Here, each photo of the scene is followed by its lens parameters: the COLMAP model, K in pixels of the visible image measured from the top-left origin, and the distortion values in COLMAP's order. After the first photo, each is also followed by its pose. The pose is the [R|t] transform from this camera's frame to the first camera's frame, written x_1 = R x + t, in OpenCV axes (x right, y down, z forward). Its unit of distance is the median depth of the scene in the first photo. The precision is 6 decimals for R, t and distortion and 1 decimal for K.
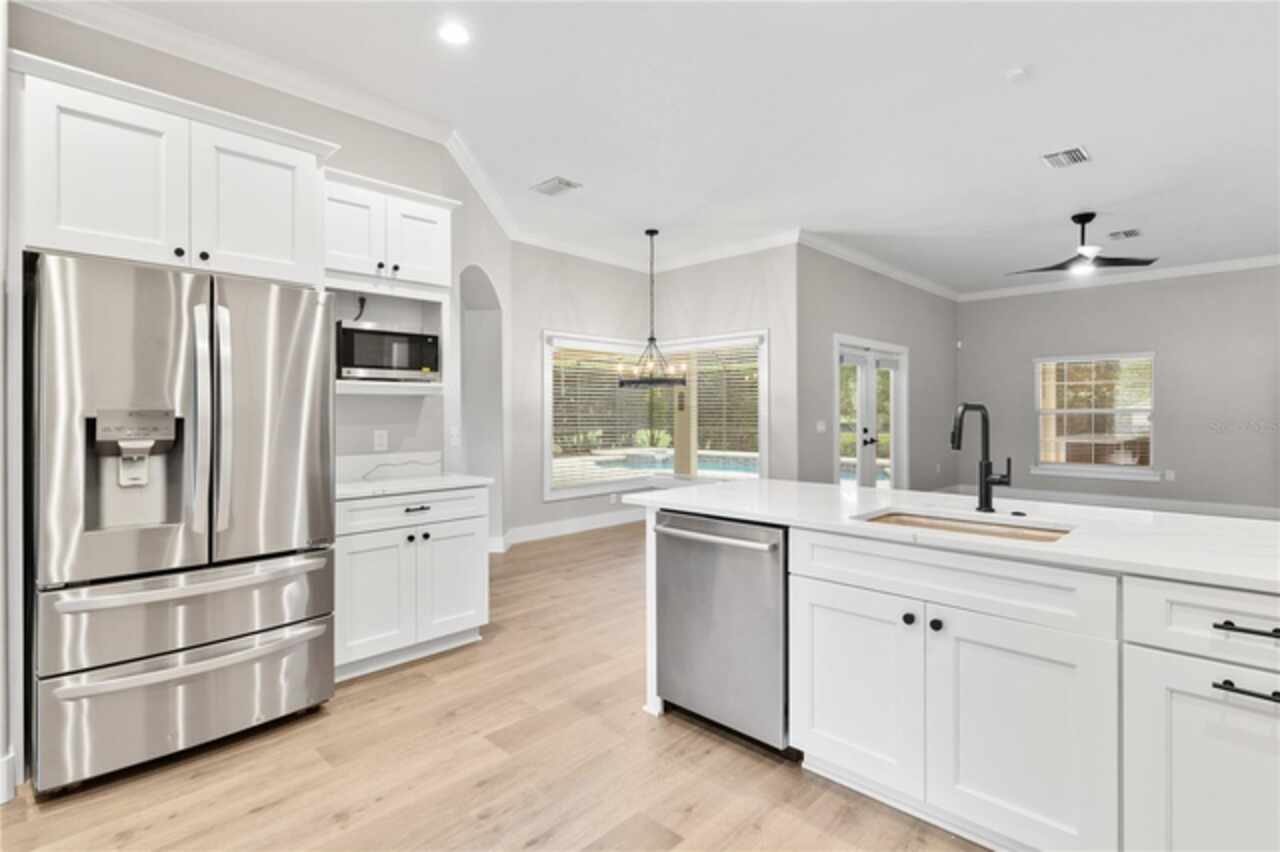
lens RADIAL K [[625.4, 0, 638.1], [0, 625.4, 414.9], [0, 0, 1]] dist [-0.002201, -0.000065]
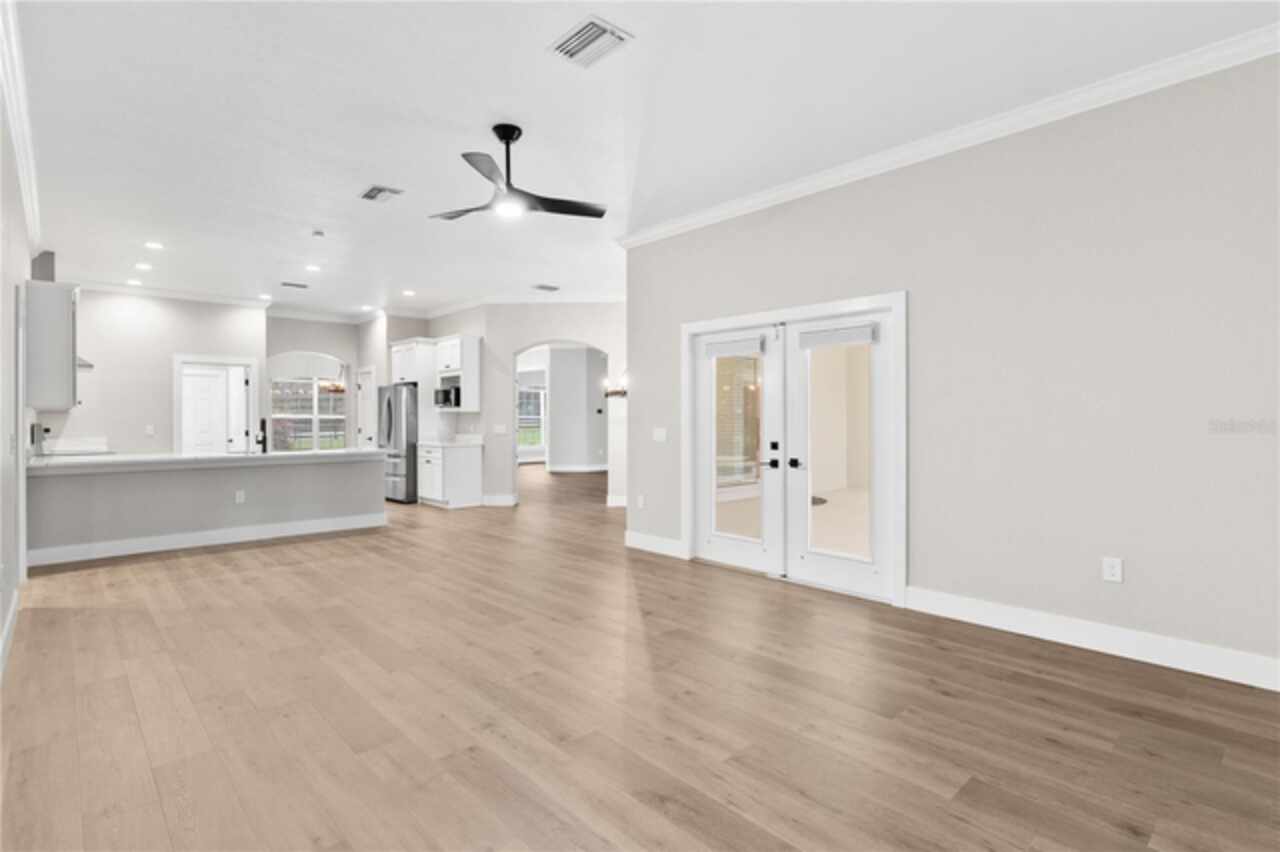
lens RADIAL K [[625.4, 0, 638.1], [0, 625.4, 414.9], [0, 0, 1]] dist [-0.002201, -0.000065]
pose [[-0.051192, -0.000140, -0.998689, 1.244229], [0.001211, 0.999999, -0.000202, -0.010028], [0.998688, -0.001220, -0.051192, 1.056389]]
